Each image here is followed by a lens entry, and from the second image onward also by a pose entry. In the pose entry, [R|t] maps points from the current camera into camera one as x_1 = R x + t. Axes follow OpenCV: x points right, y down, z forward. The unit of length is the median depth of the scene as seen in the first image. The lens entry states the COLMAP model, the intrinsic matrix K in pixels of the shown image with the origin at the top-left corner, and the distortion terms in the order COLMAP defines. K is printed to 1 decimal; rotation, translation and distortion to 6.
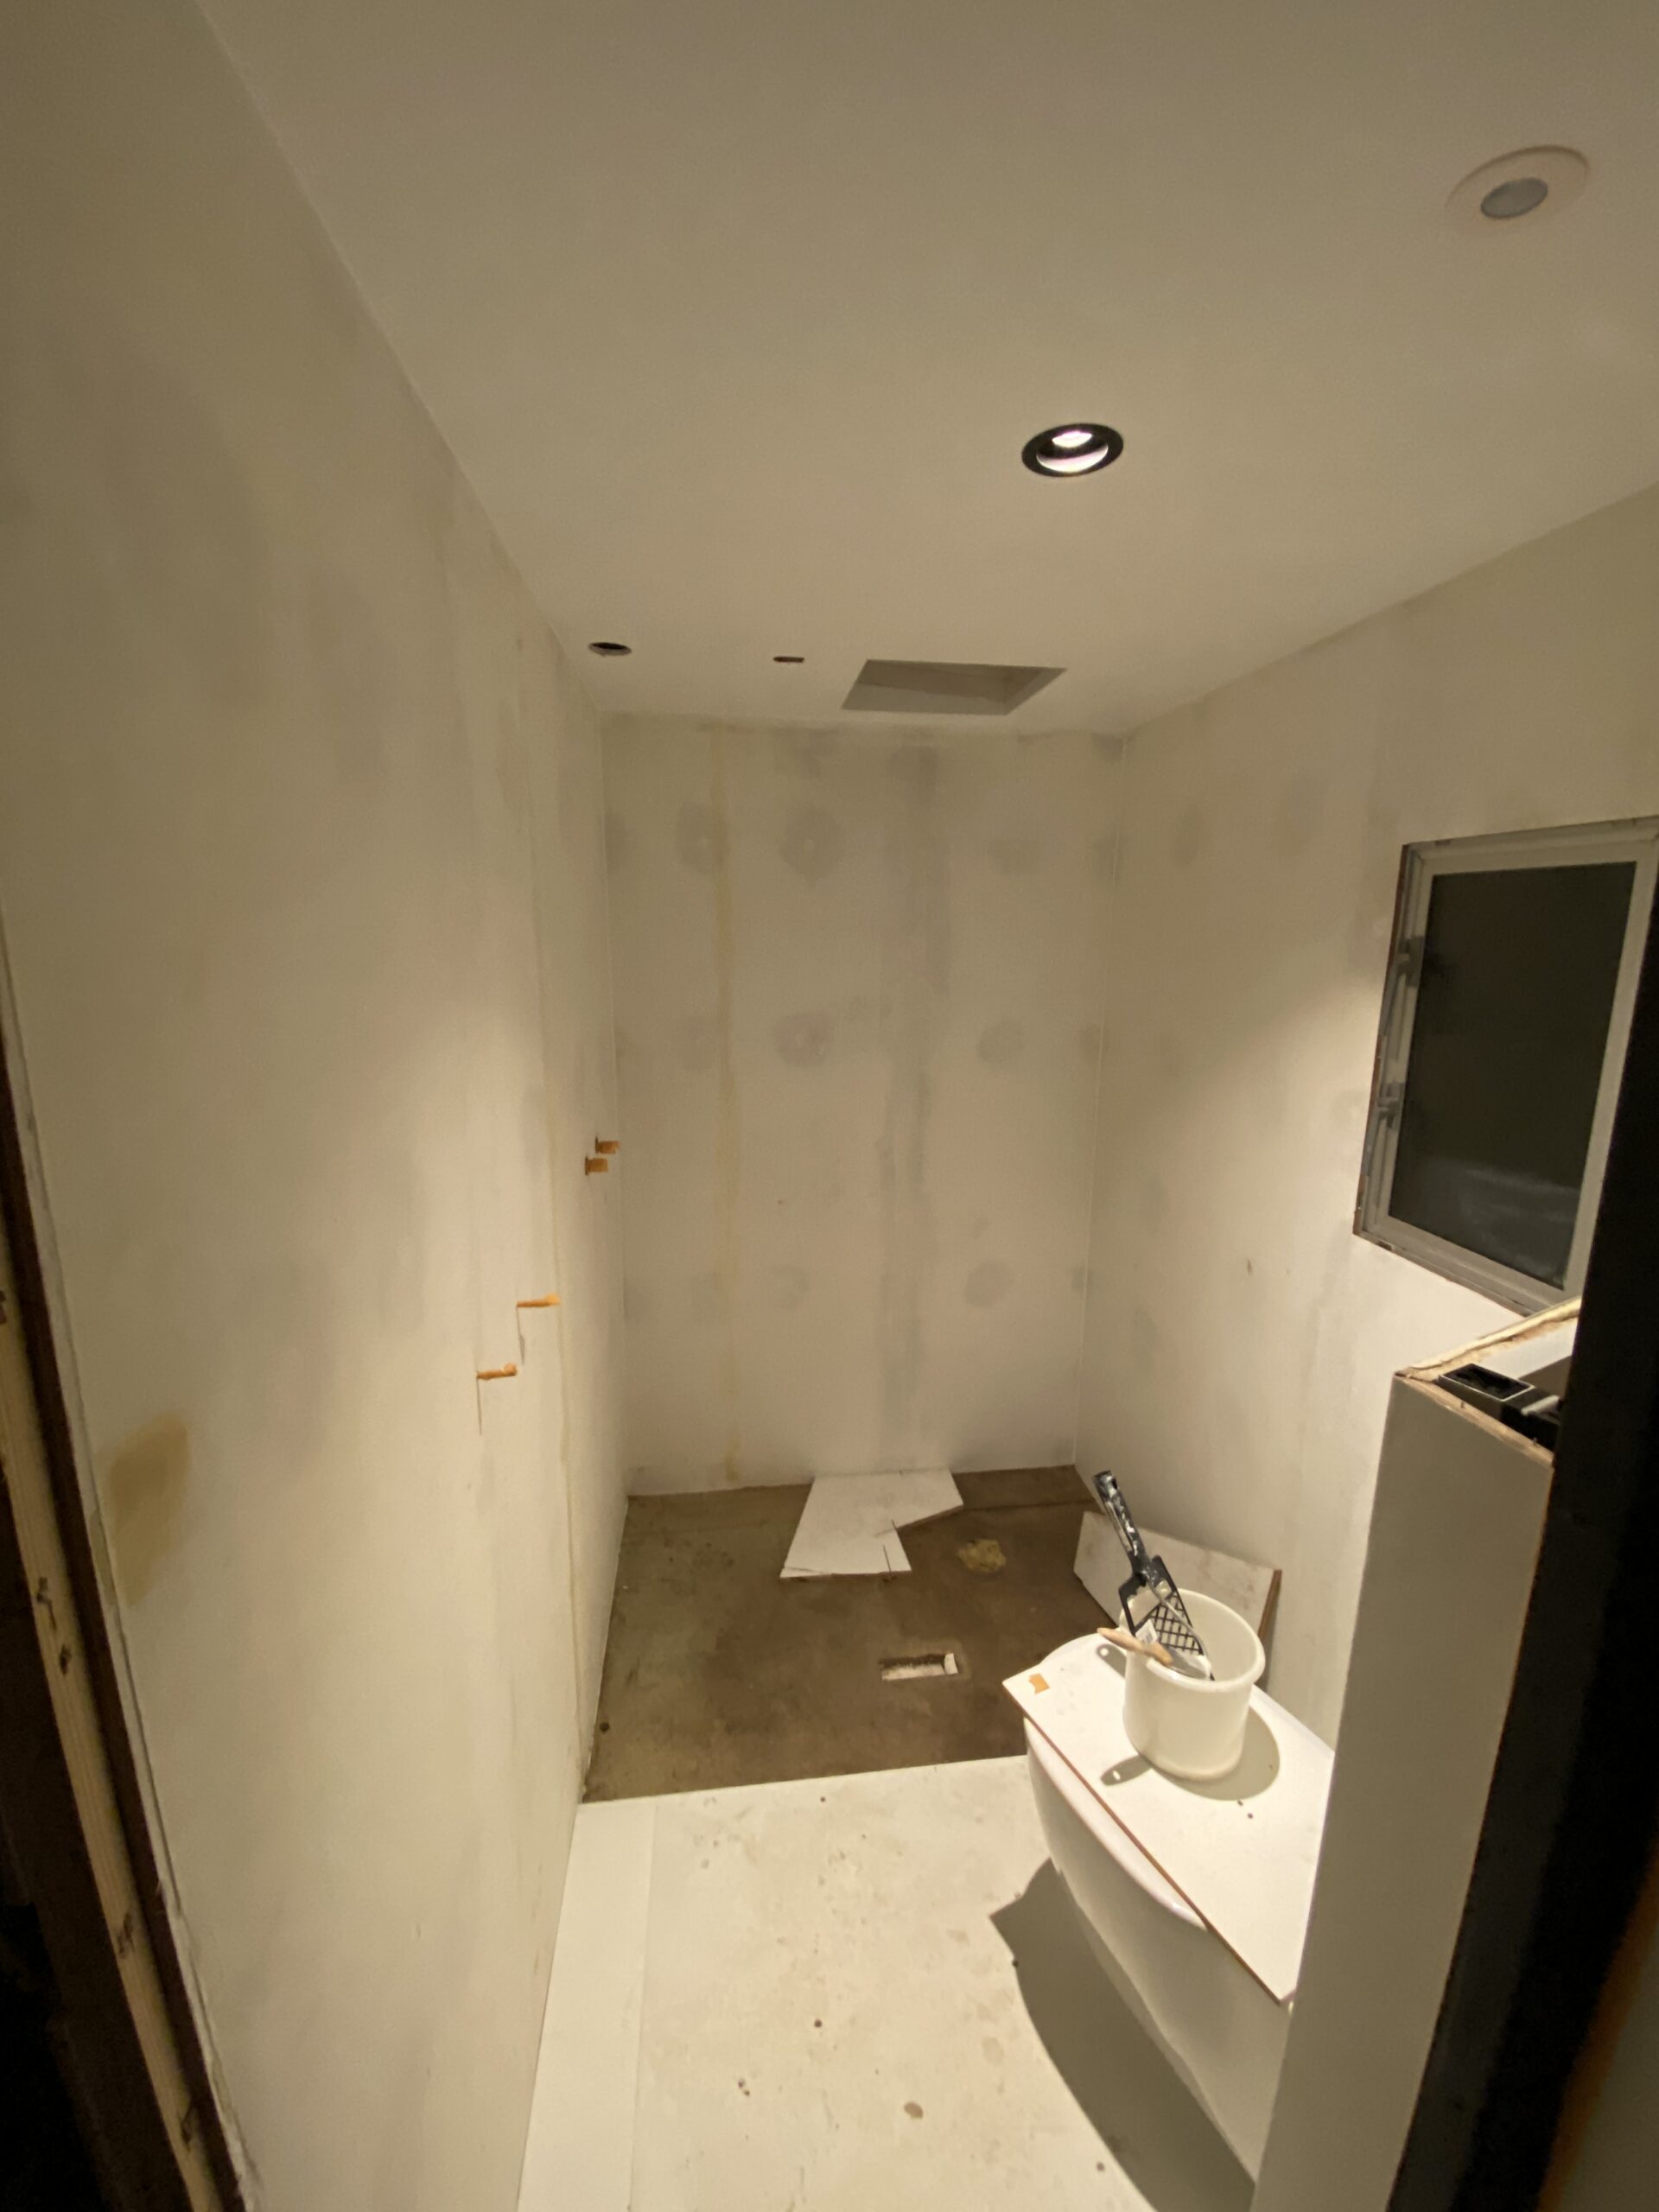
lens RADIAL K [[888.5, 0, 839.3], [0, 888.5, 1108.8], [0, 0, 1]] dist [-0.001040, -0.000184]
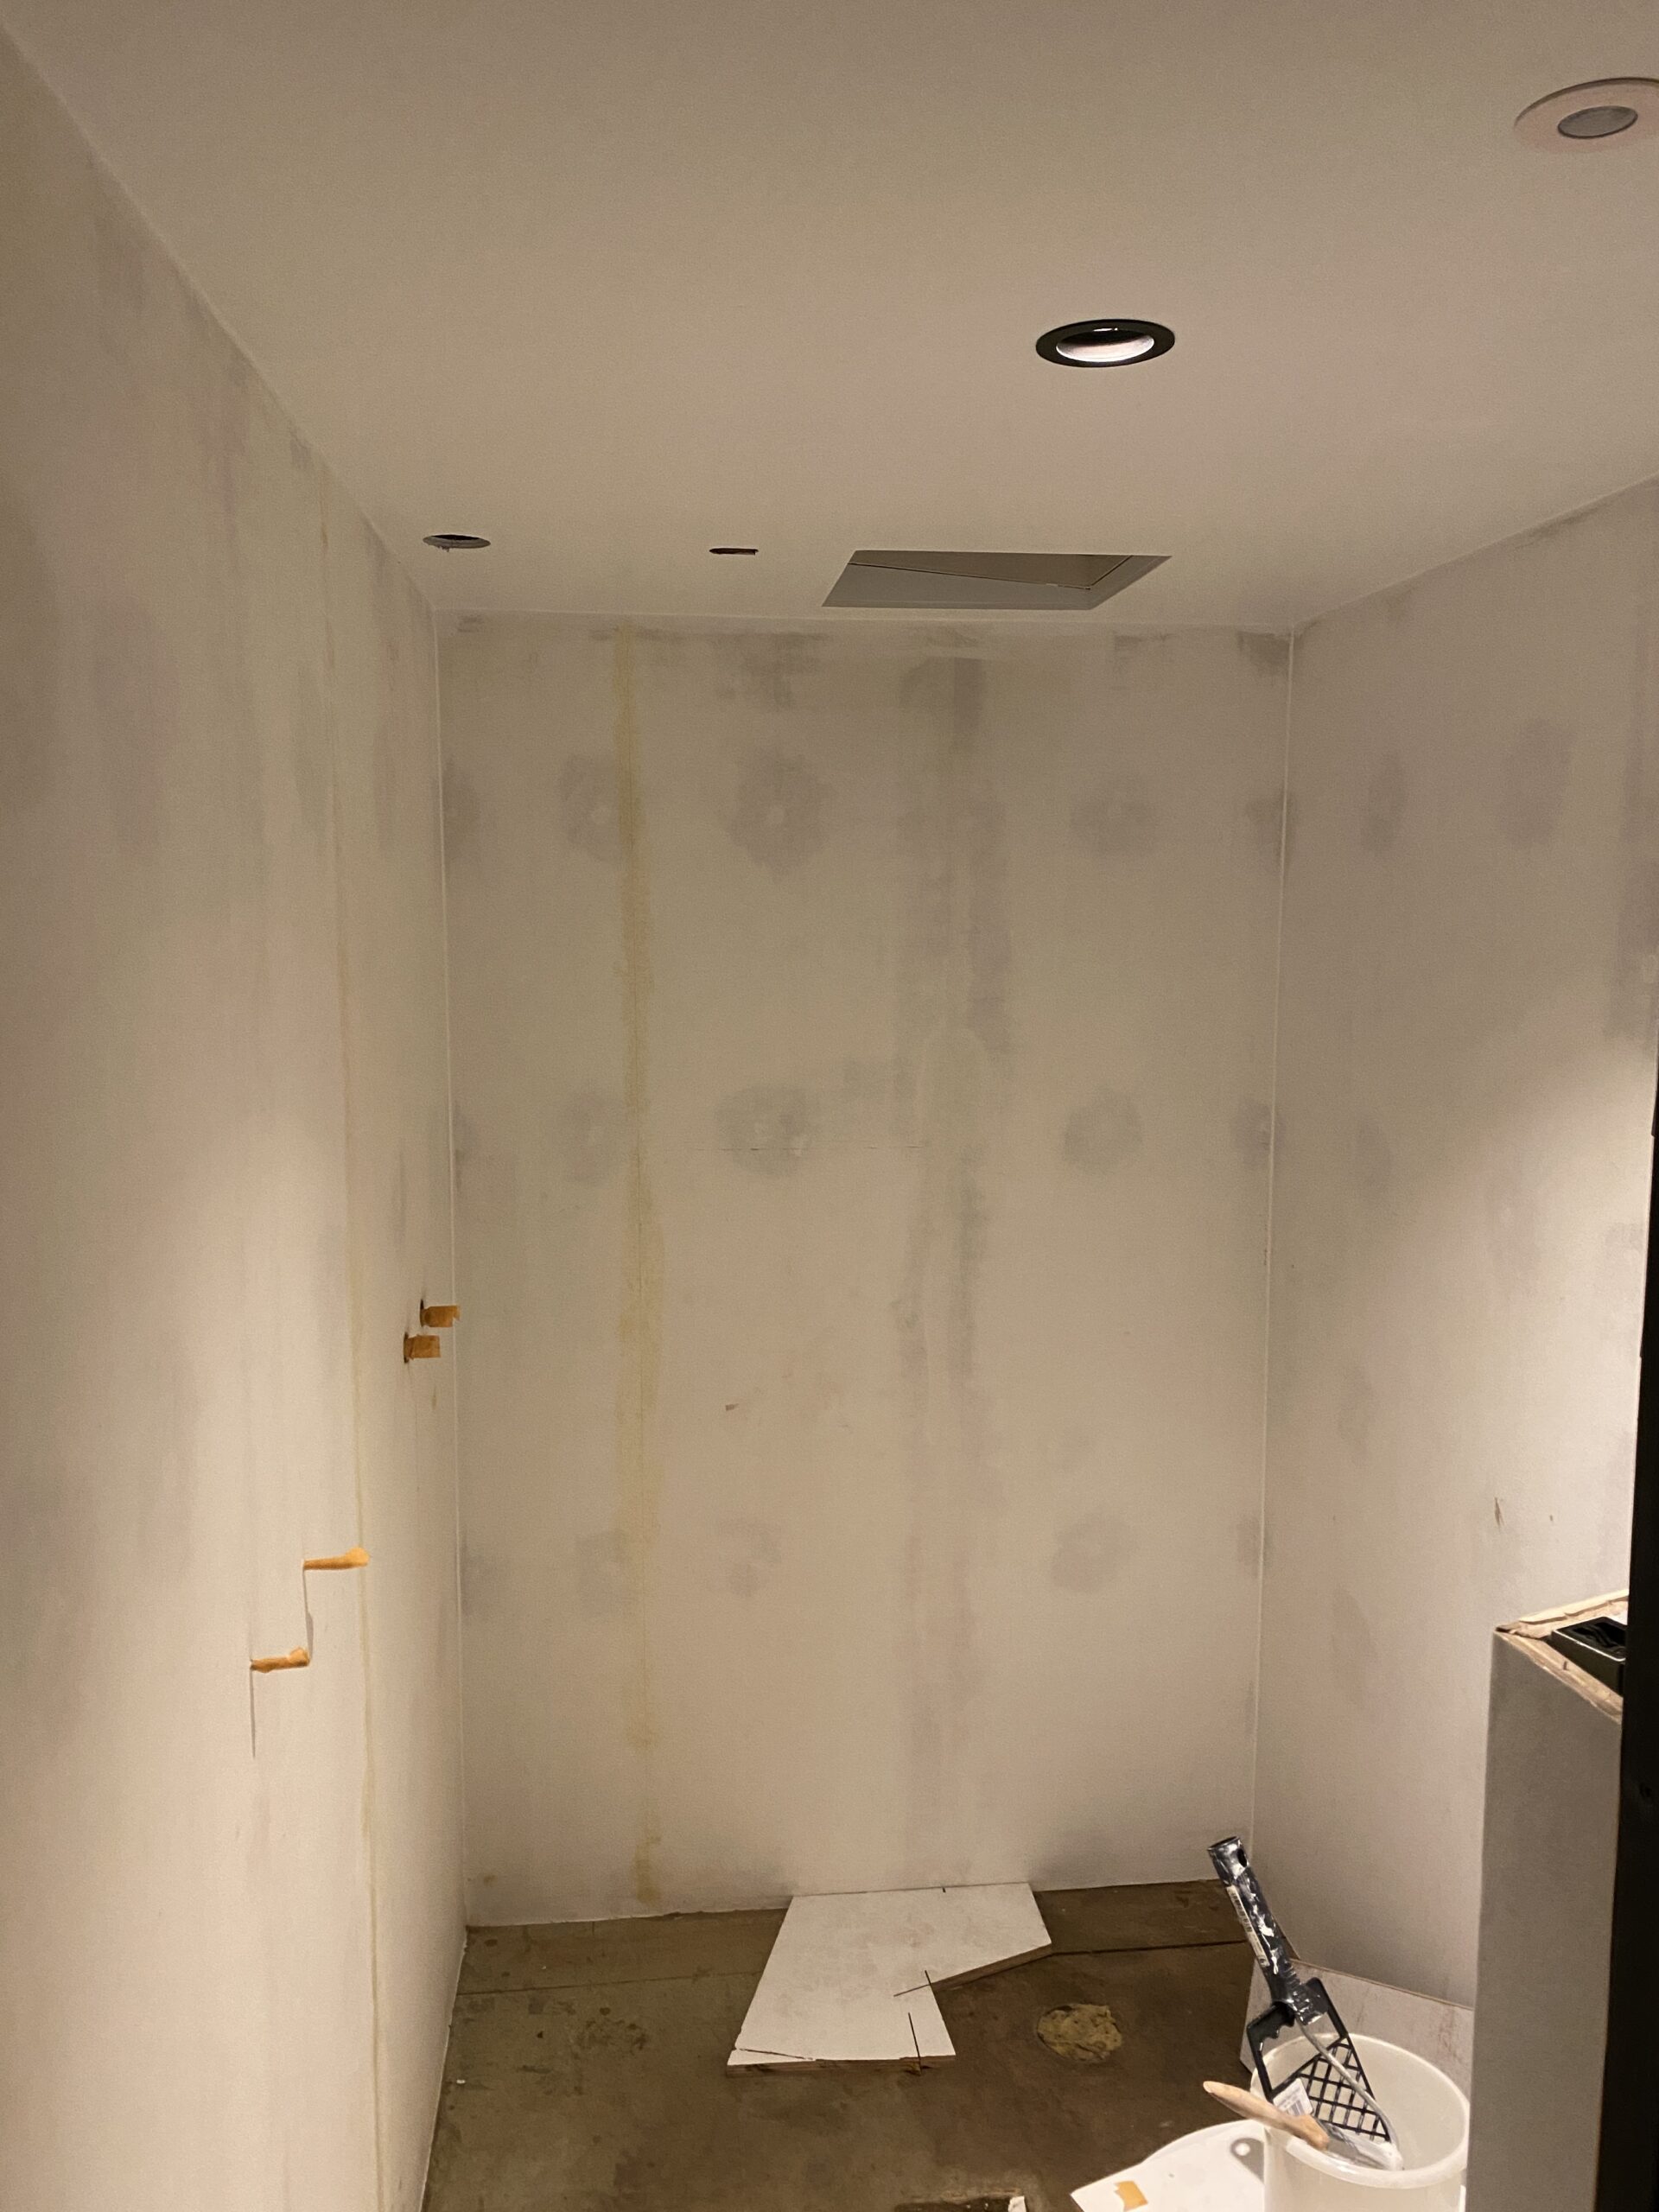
lens RADIAL K [[1691.8, 0, 829.5], [0, 1691.8, 1106.0], [0, 0, 1]] dist [0.007990, 0.004659]
pose [[0.999689, -0.007450, -0.023817, 0.033255], [0.005665, 0.997230, -0.074163, -0.012781], [0.024304, 0.074005, 0.996962, -0.155852]]
